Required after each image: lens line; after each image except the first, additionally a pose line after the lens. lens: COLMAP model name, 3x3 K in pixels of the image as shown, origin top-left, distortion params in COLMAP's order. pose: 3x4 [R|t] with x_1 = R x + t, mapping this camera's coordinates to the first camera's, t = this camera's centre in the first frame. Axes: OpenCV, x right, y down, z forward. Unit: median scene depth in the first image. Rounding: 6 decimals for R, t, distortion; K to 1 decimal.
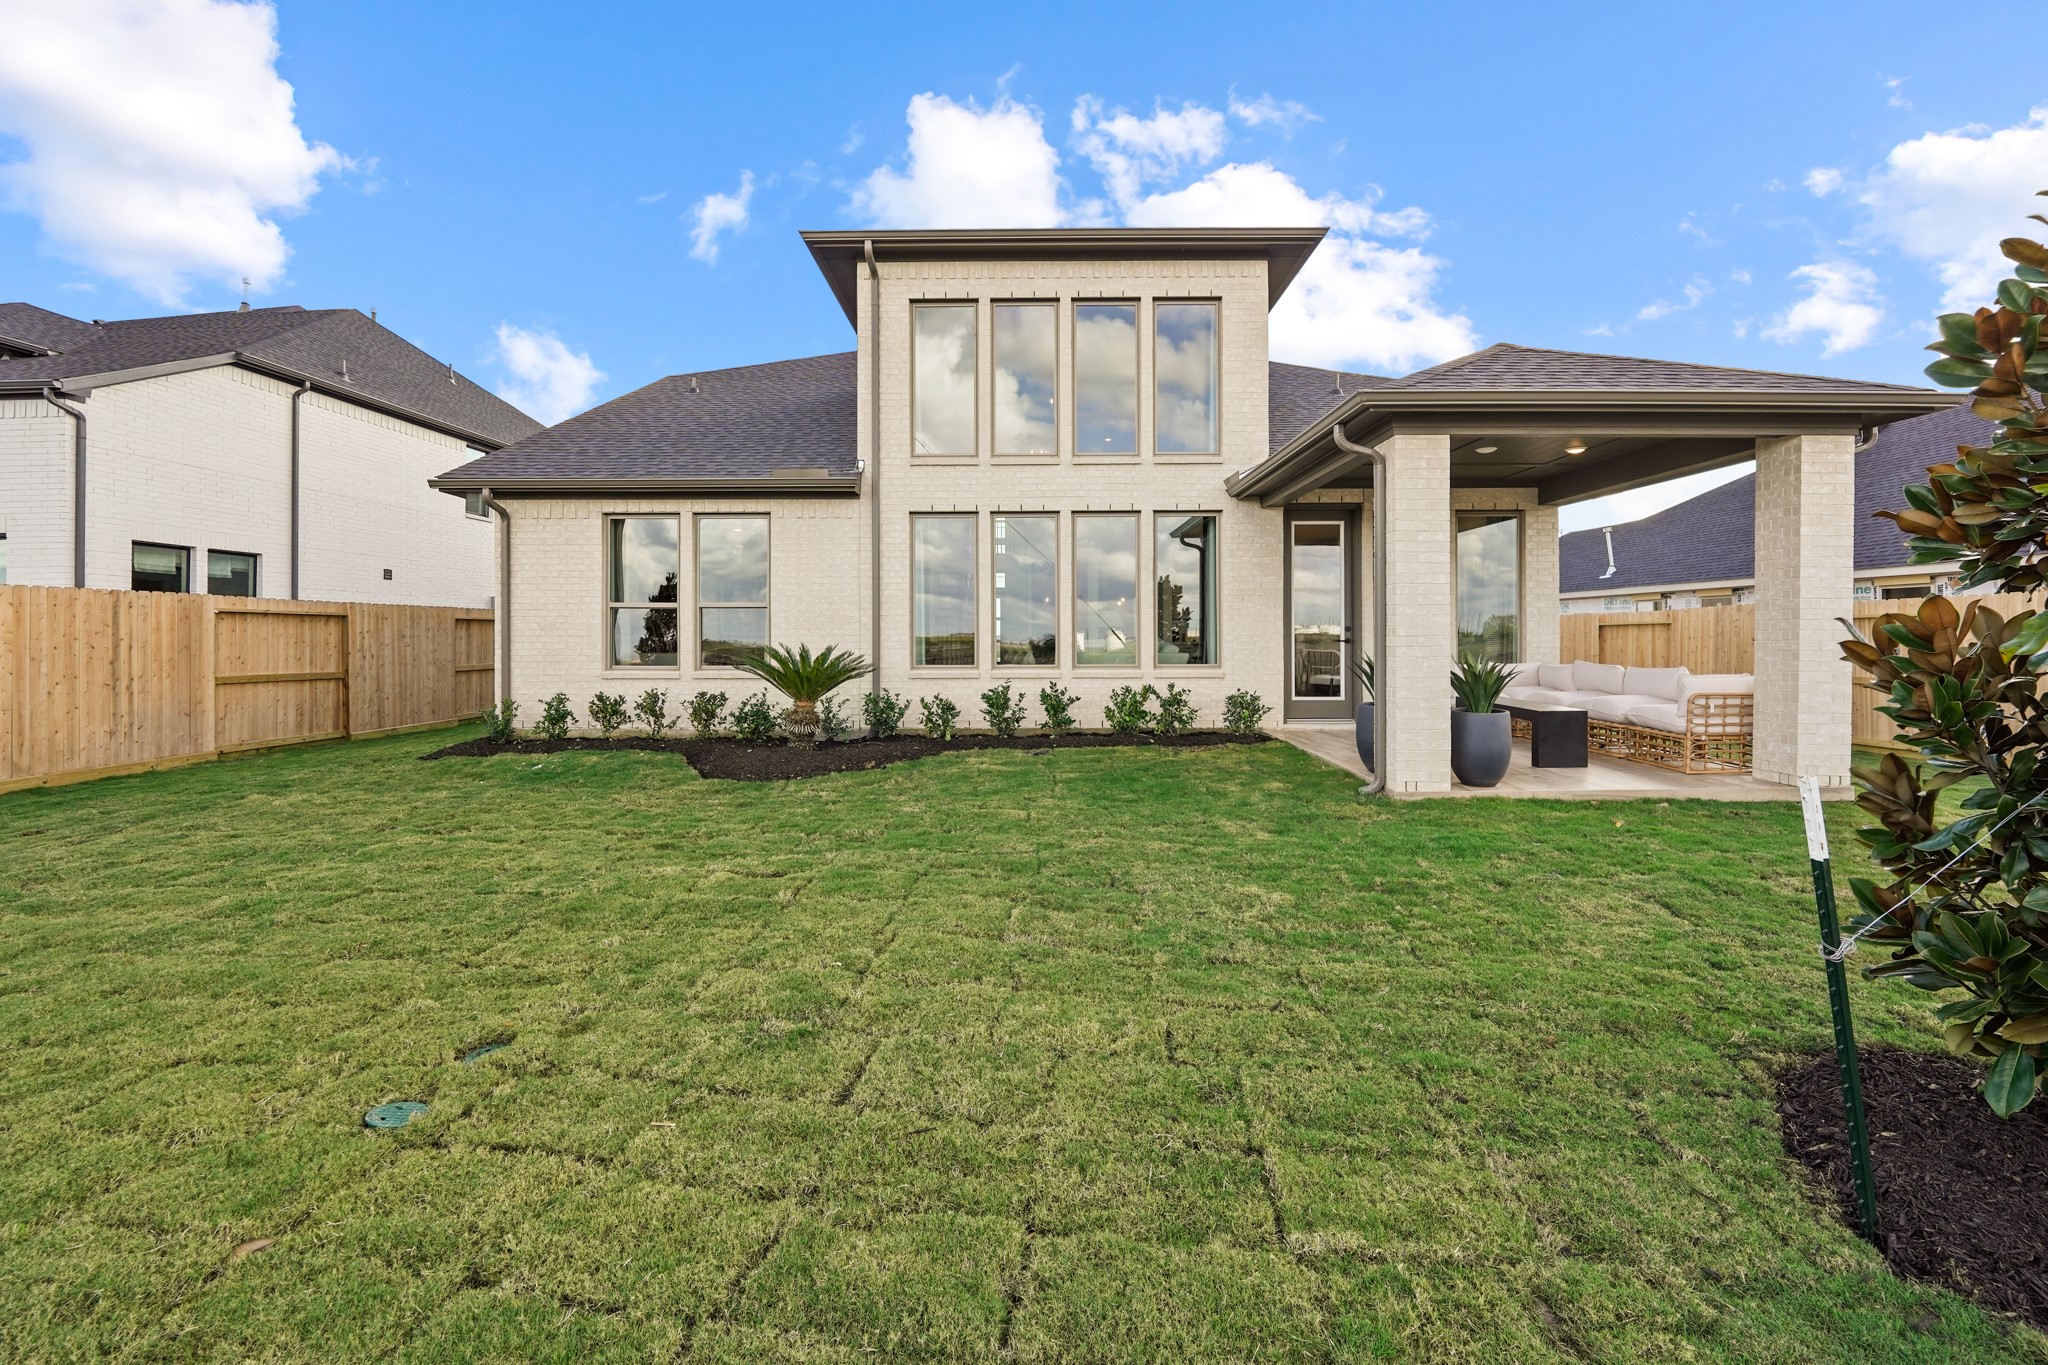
lens RADIAL K [[872.5, 0, 1026.2], [0, 872.5, 632.8], [0, 0, 1]] dist [-0.003375, -0.000251]
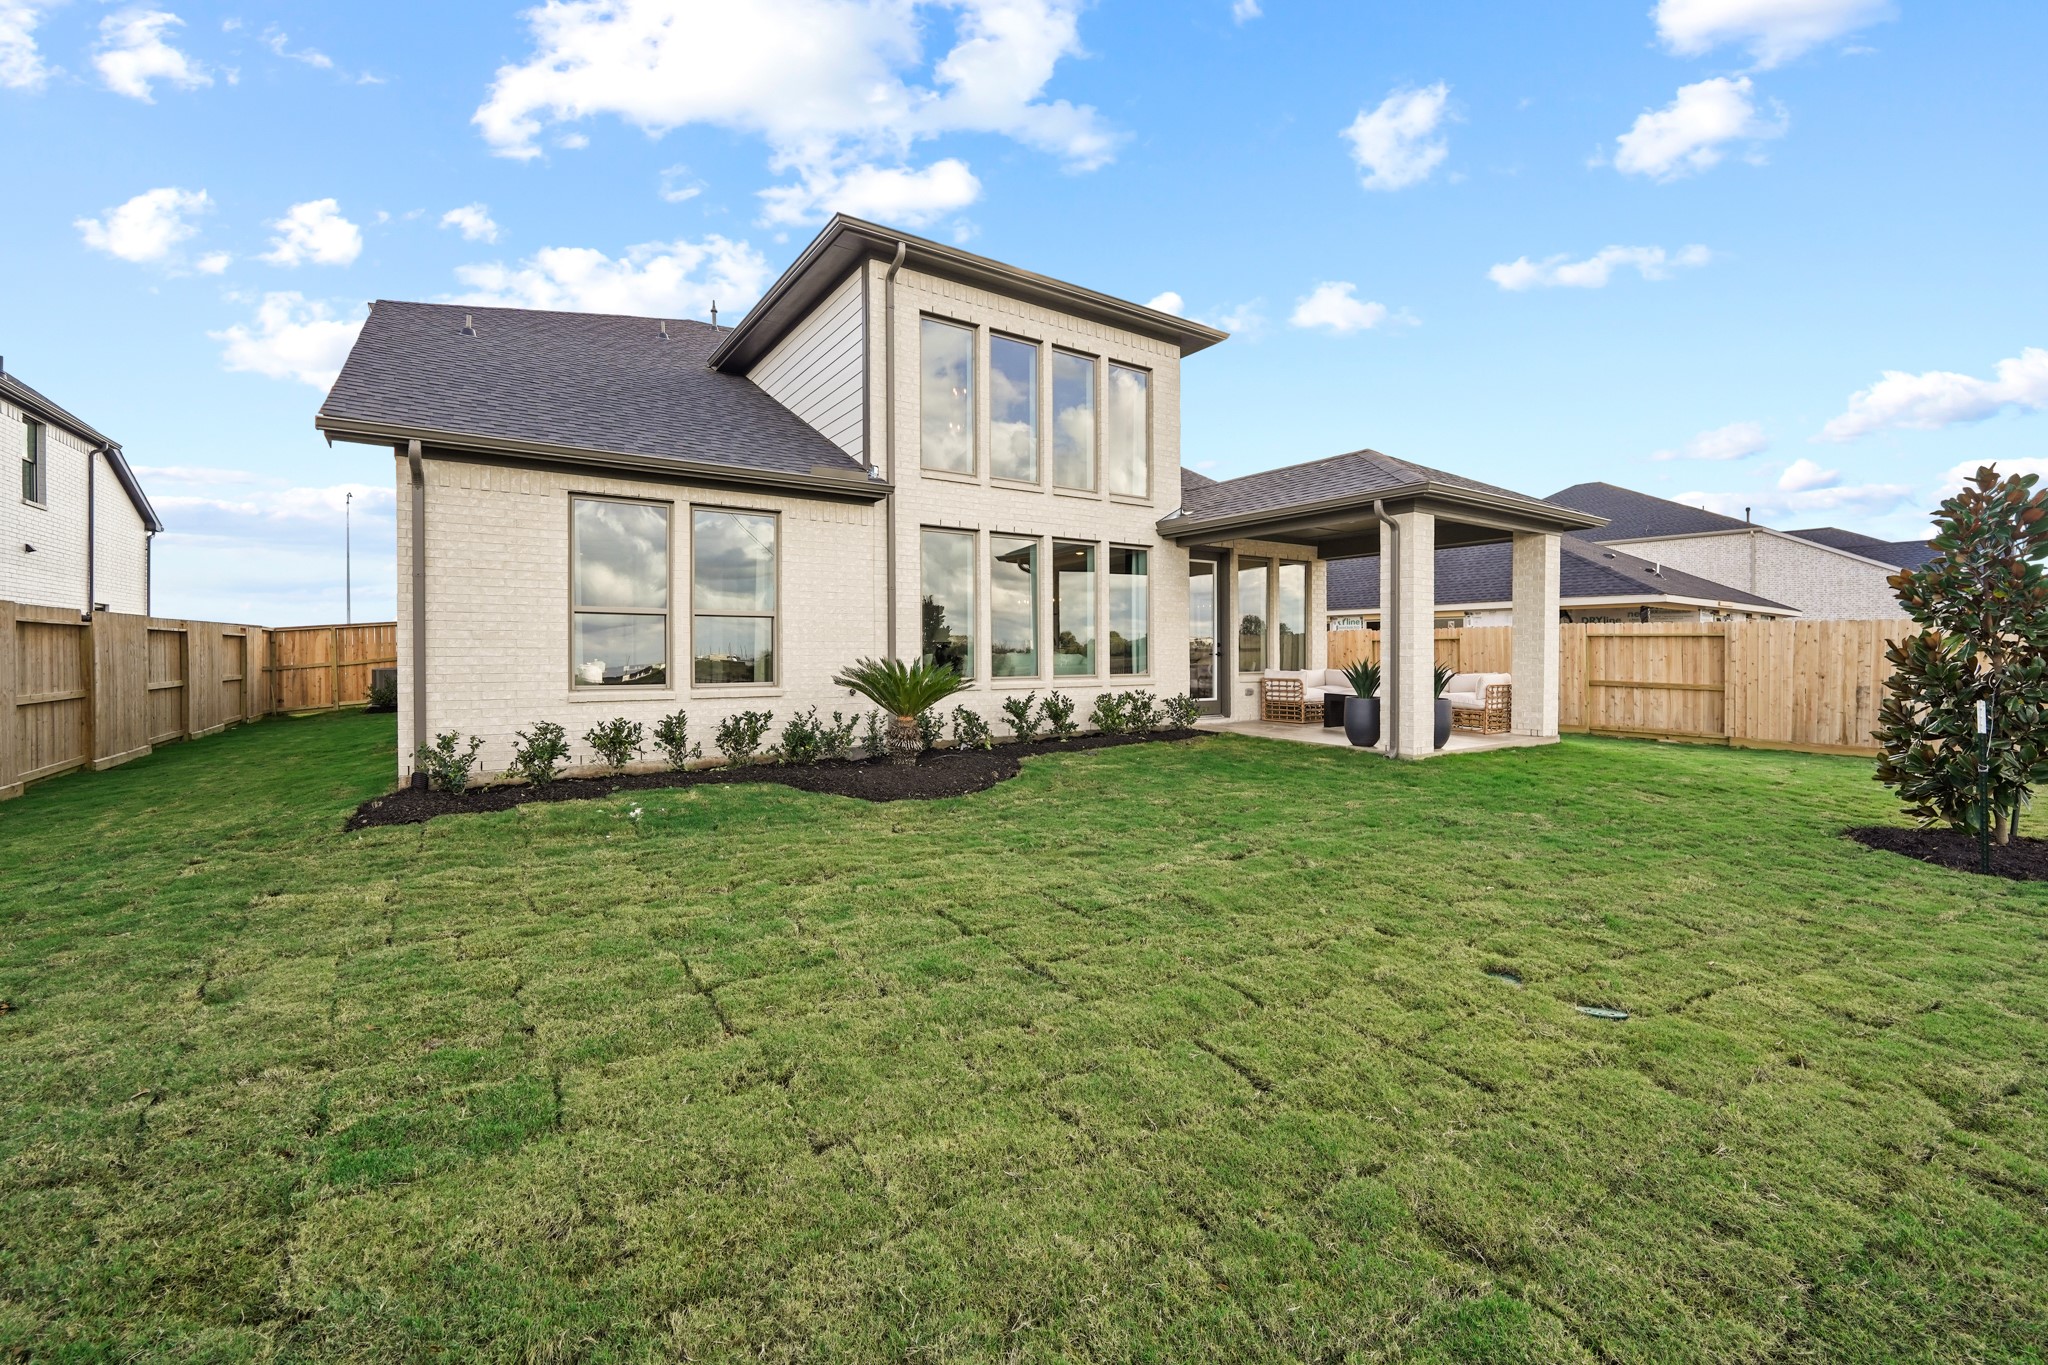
lens RADIAL K [[847.4, 0, 1032.1], [0, 847.4, 660.2], [0, 0, 1]] dist [-0.009451, -0.000579]
pose [[0.816497, -0.004026, 0.577336, -0.590905], [-0.002532, 0.999941, 0.010553, 0.005773], [-0.577345, -0.010078, 0.816438, 0.136651]]
